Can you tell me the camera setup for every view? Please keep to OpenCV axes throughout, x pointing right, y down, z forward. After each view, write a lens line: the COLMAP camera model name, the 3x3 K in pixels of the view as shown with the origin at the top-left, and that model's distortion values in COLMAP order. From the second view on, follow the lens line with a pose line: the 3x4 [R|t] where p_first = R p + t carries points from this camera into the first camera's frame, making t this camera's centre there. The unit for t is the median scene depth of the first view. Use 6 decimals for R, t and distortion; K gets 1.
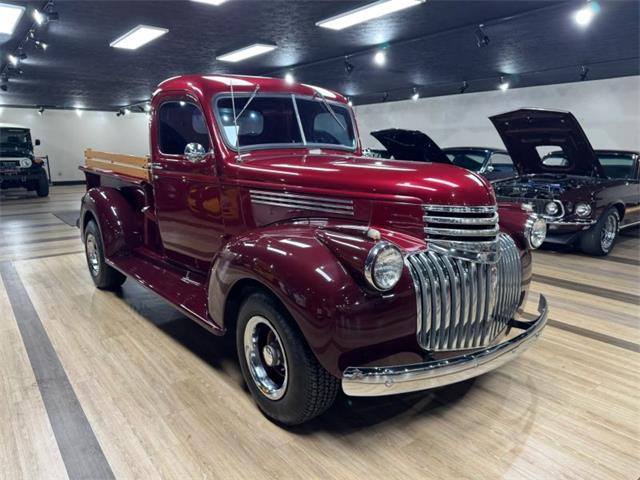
lens RADIAL K [[451.5, 0, 317.4], [0, 451.5, 240.8], [0, 0, 1]] dist [0.042895, -0.047705]
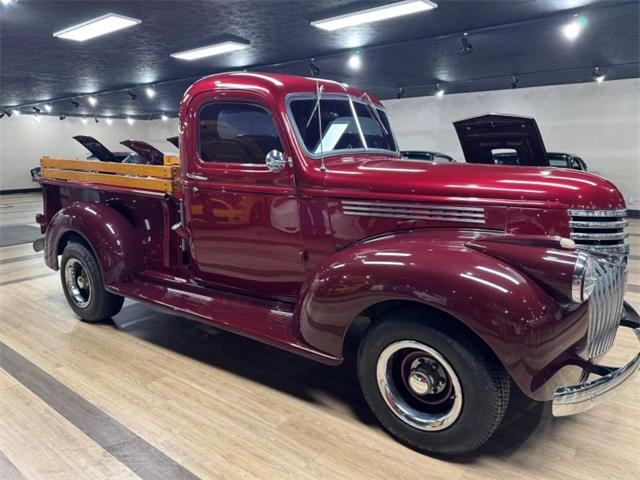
lens RADIAL K [[451.5, 0, 317.4], [0, 451.5, 240.8], [0, 0, 1]] dist [0.042895, -0.047705]
pose [[0.970757, -0.055415, 0.233580, -0.352464], [0.057178, 0.998364, -0.000775, -0.029348], [-0.233155, 0.014108, 0.972337, 0.110428]]
